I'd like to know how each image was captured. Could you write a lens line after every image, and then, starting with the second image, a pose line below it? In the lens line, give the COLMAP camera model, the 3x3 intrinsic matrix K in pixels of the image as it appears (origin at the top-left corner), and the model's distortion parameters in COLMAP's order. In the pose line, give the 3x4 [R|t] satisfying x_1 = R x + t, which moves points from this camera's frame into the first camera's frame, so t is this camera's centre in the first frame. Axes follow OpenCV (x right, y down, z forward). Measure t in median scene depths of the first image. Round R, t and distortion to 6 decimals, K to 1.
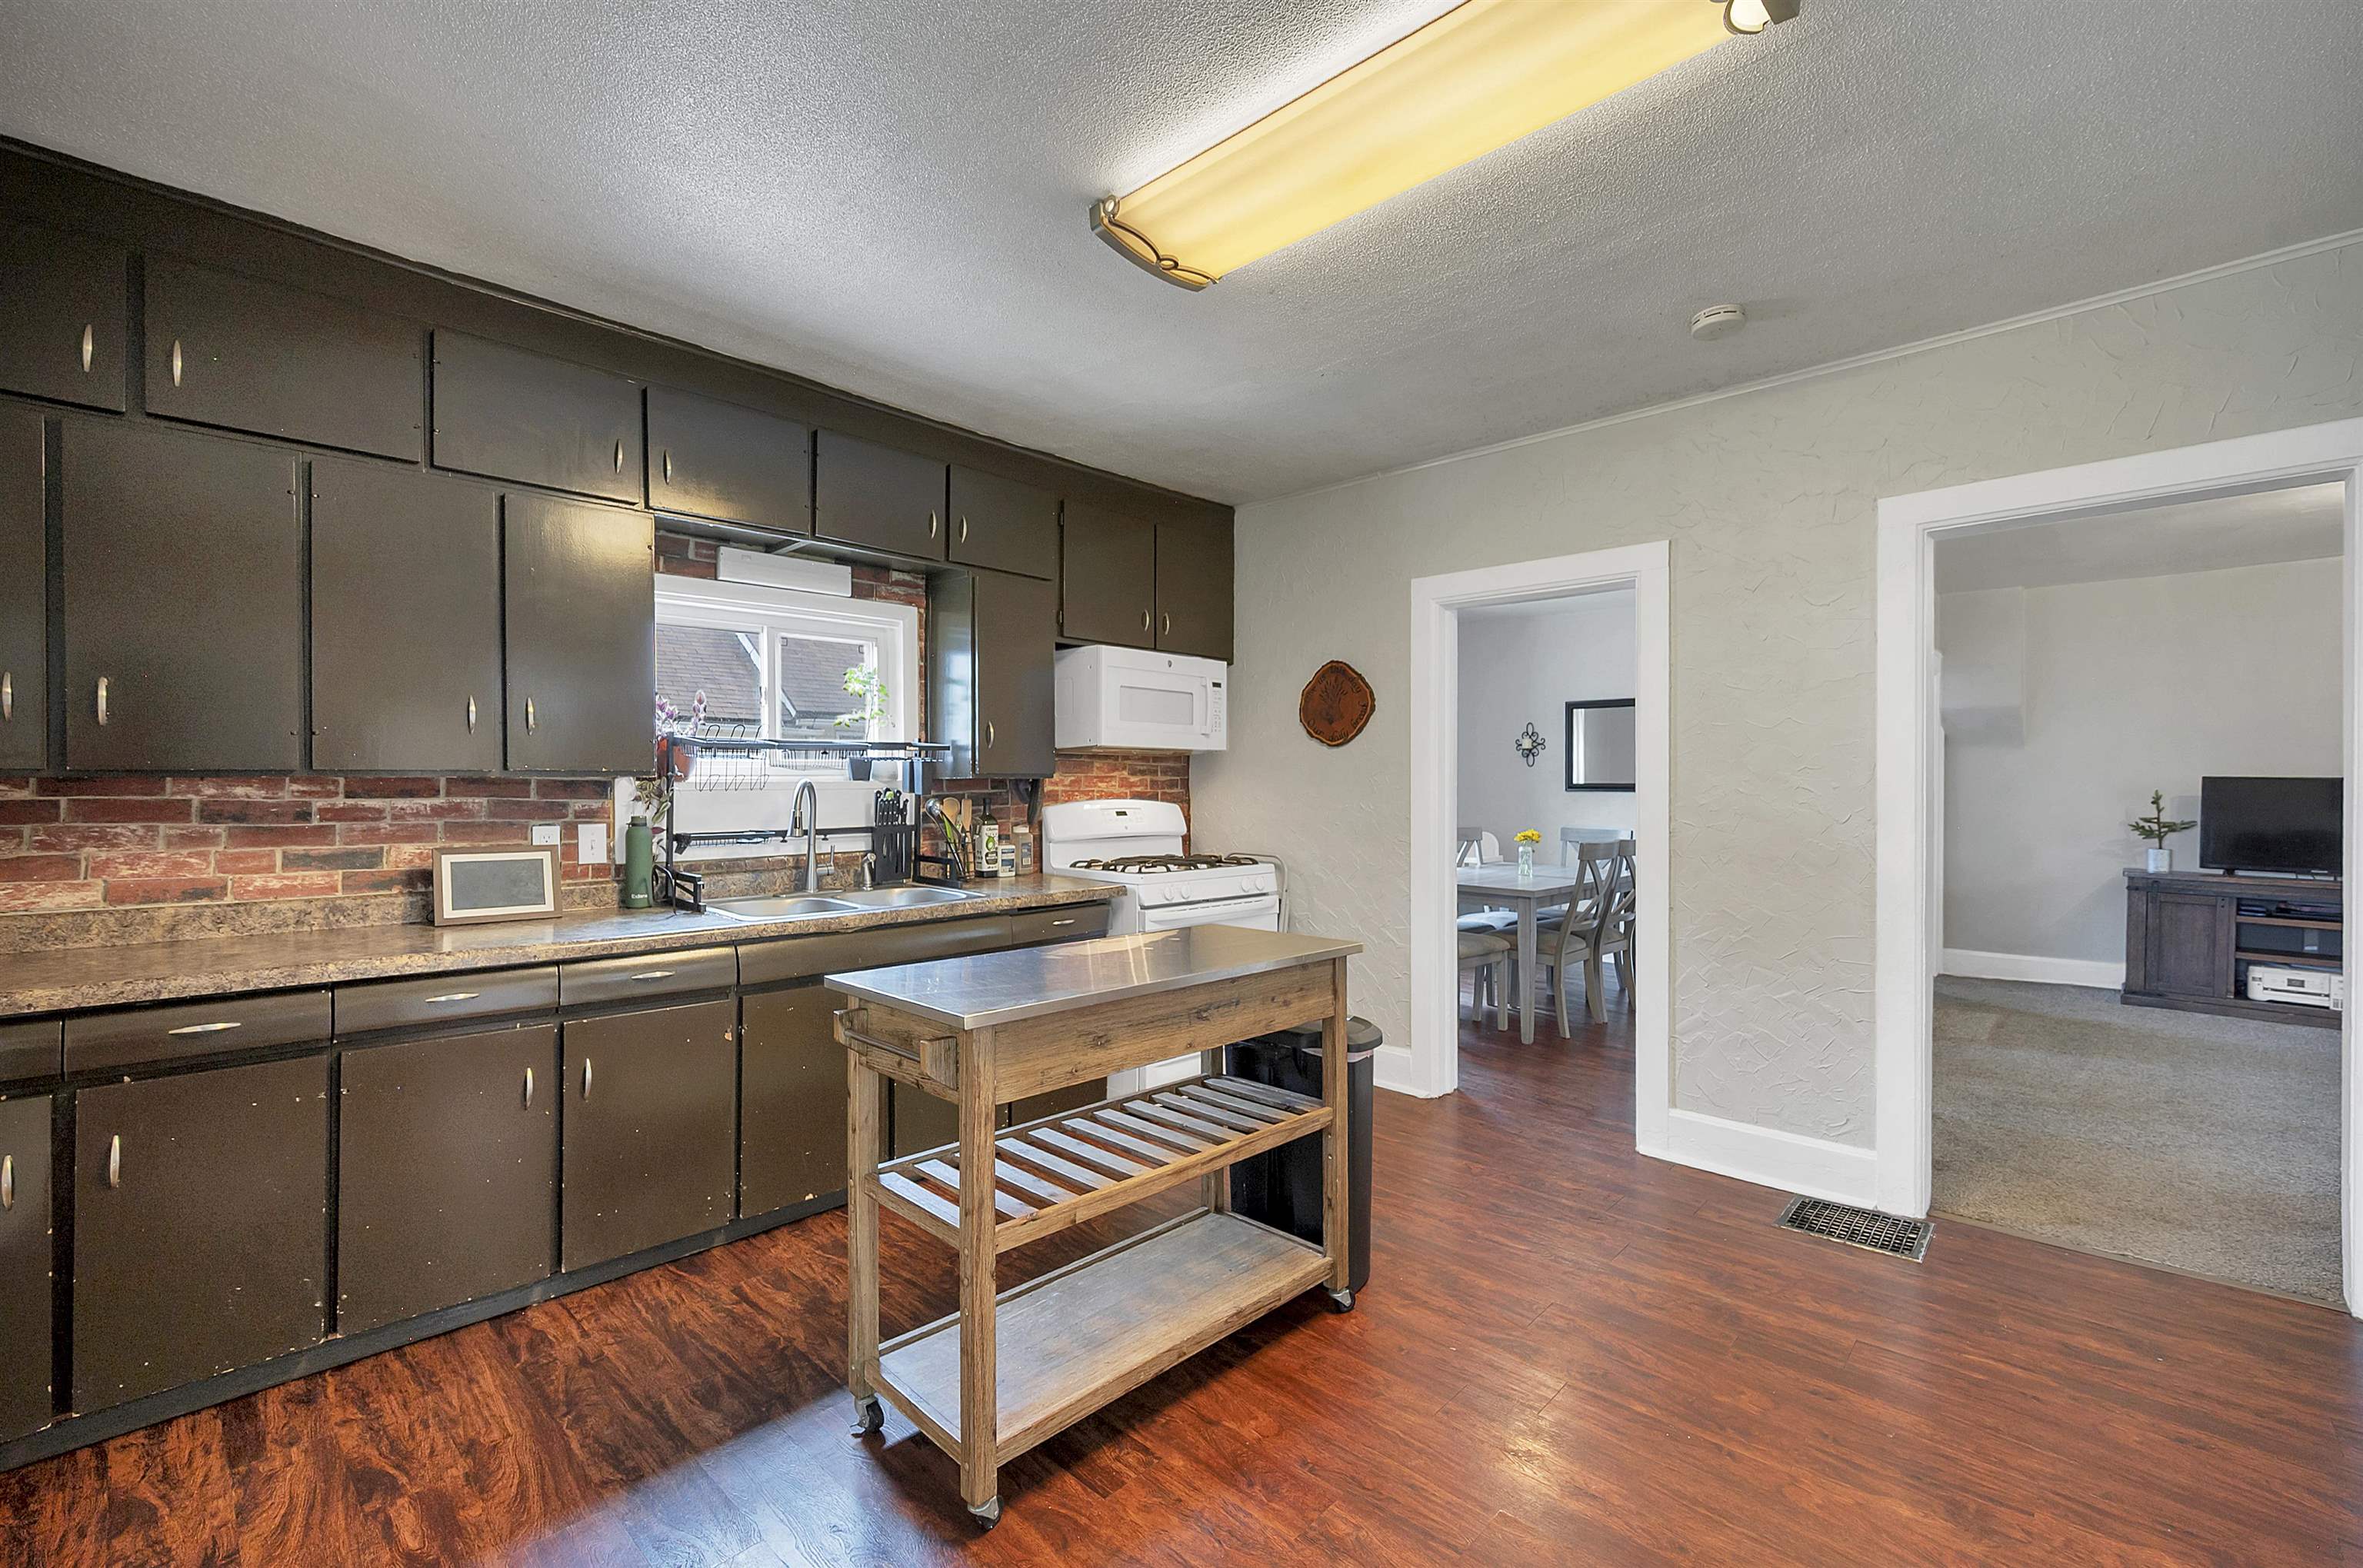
lens RADIAL K [[988.0, 0, 1216.6], [0, 988.0, 797.0], [0, 0, 1]] dist [-0.002029, 0.000033]
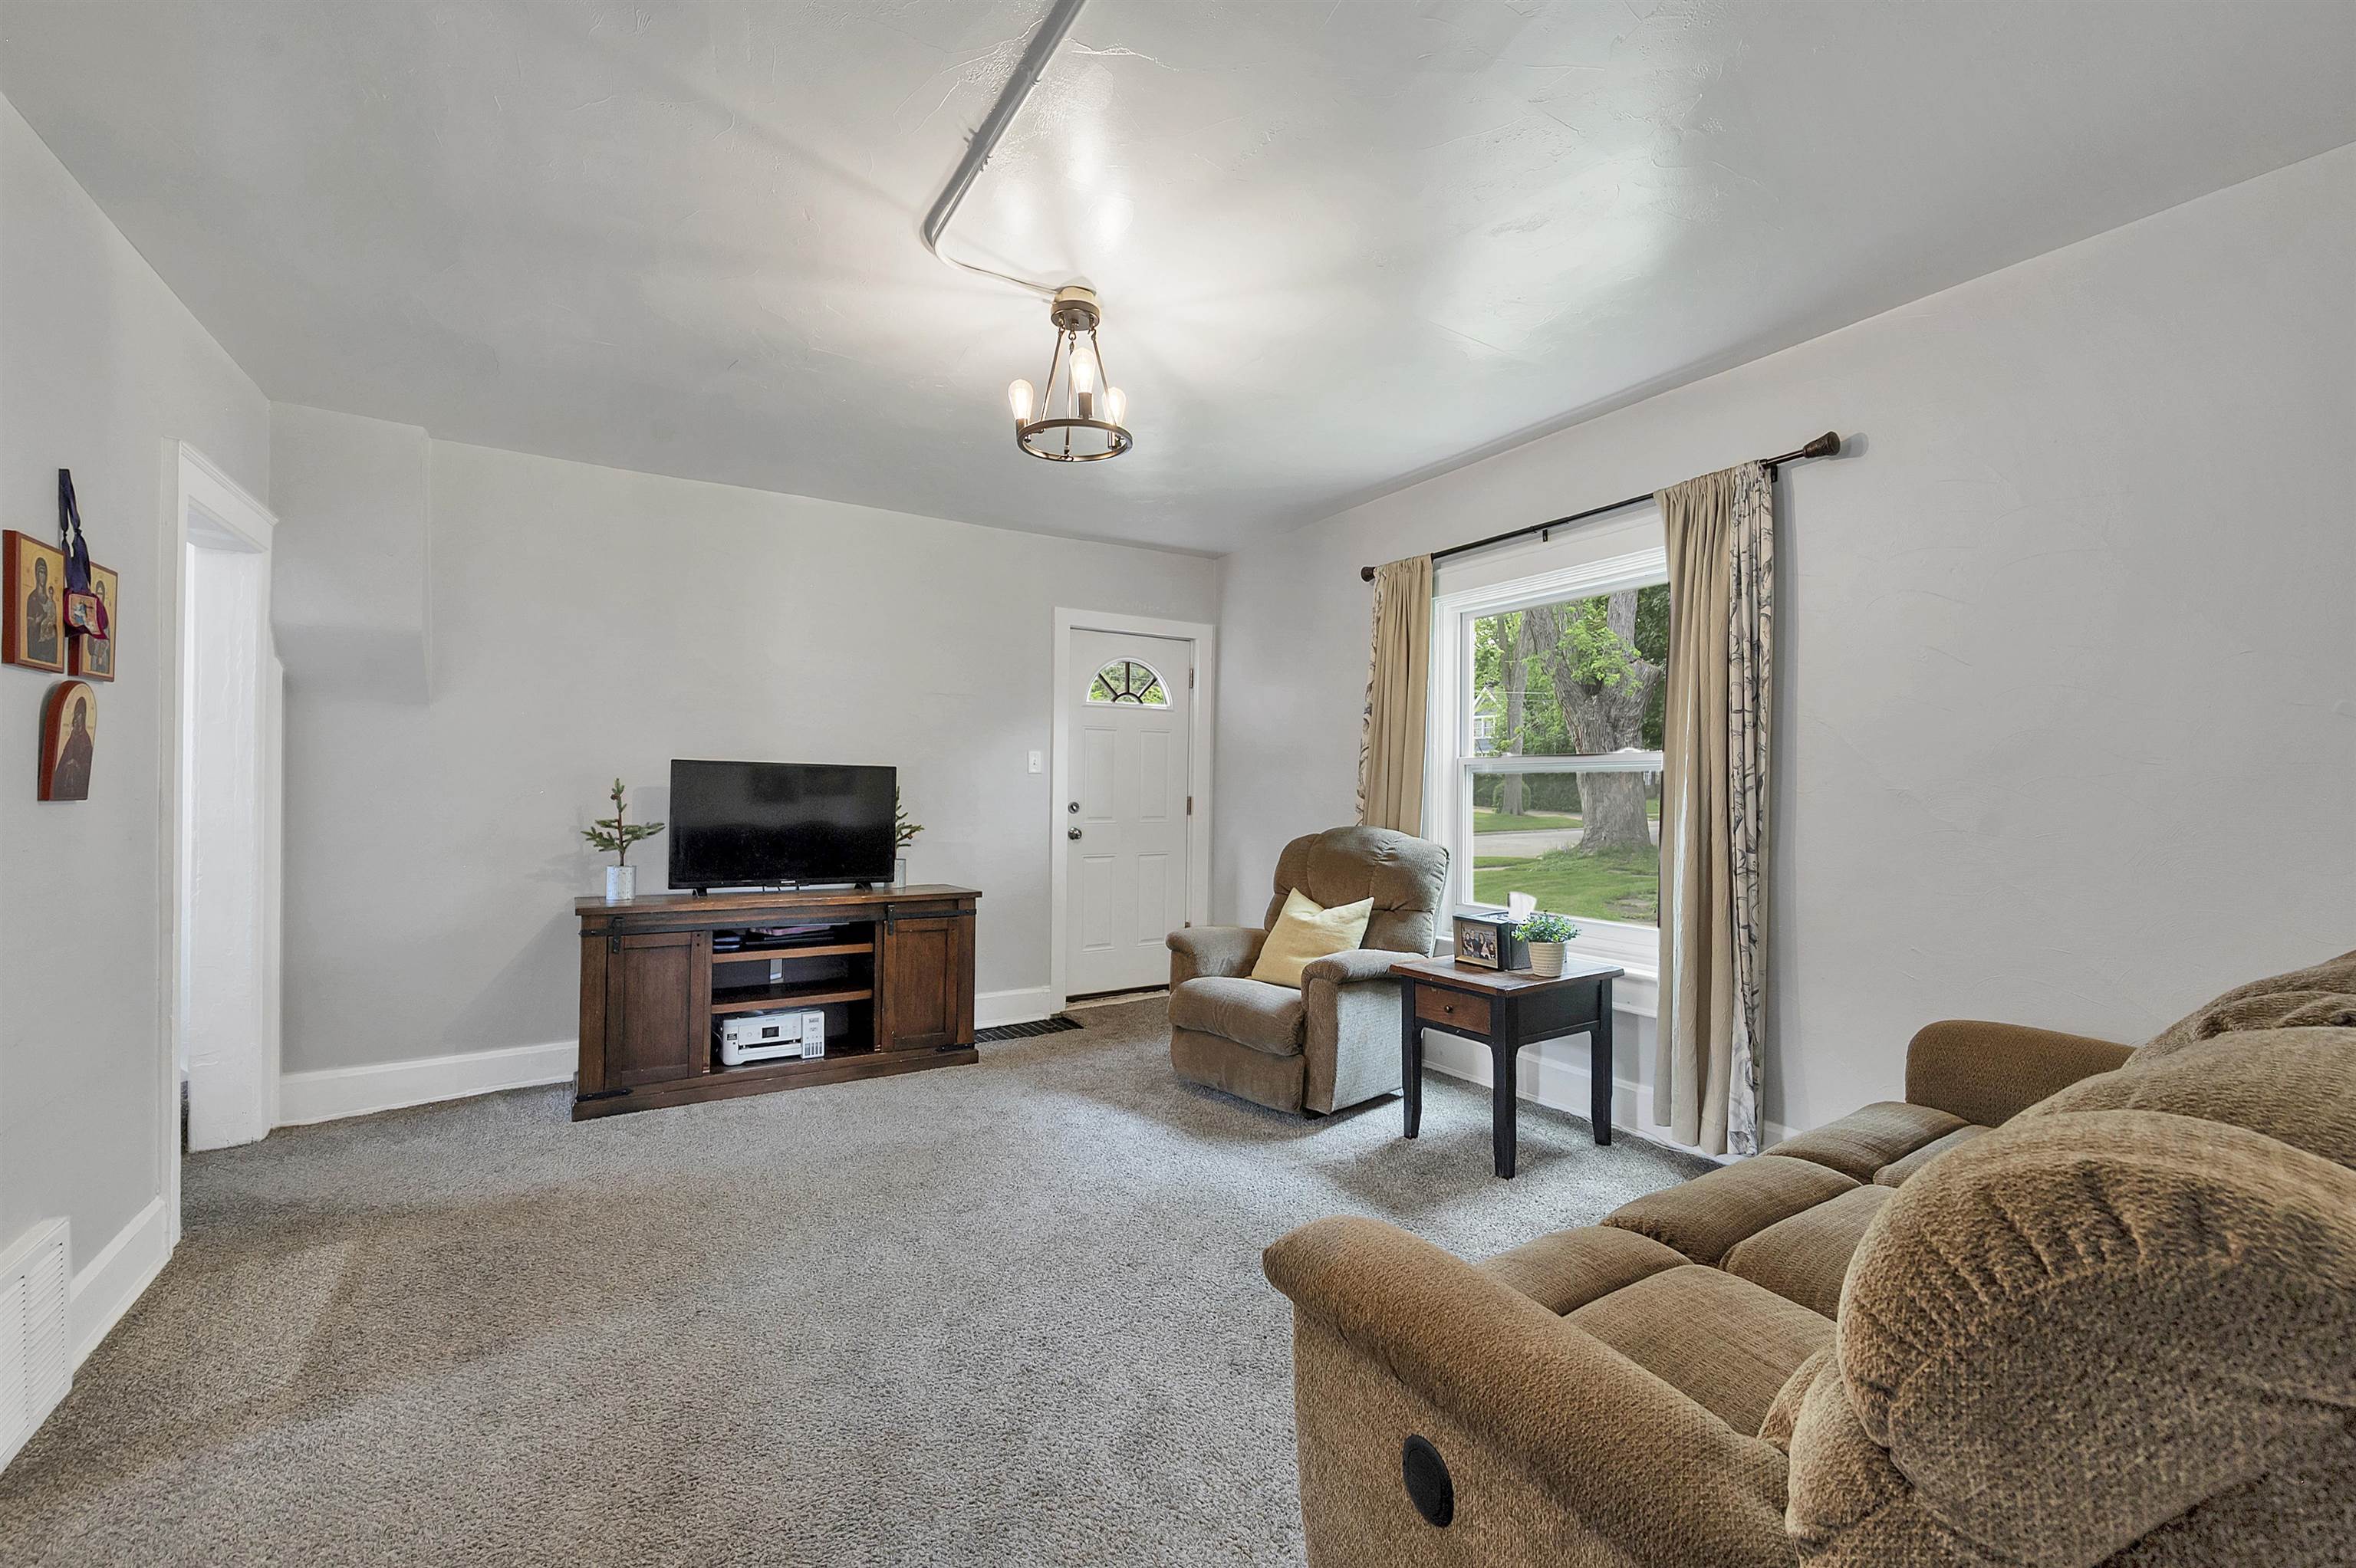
lens RADIAL K [[974.5, 0, 1173.2], [0, 974.5, 787.3], [0, 0, 1]] dist [-0.007961, 0.001376]
pose [[0.264801, 0.003249, 0.964298, 0.419165], [0.004411, 0.999980, -0.004580, 0.003984], [-0.964293, 0.005466, 0.264782, 0.463777]]
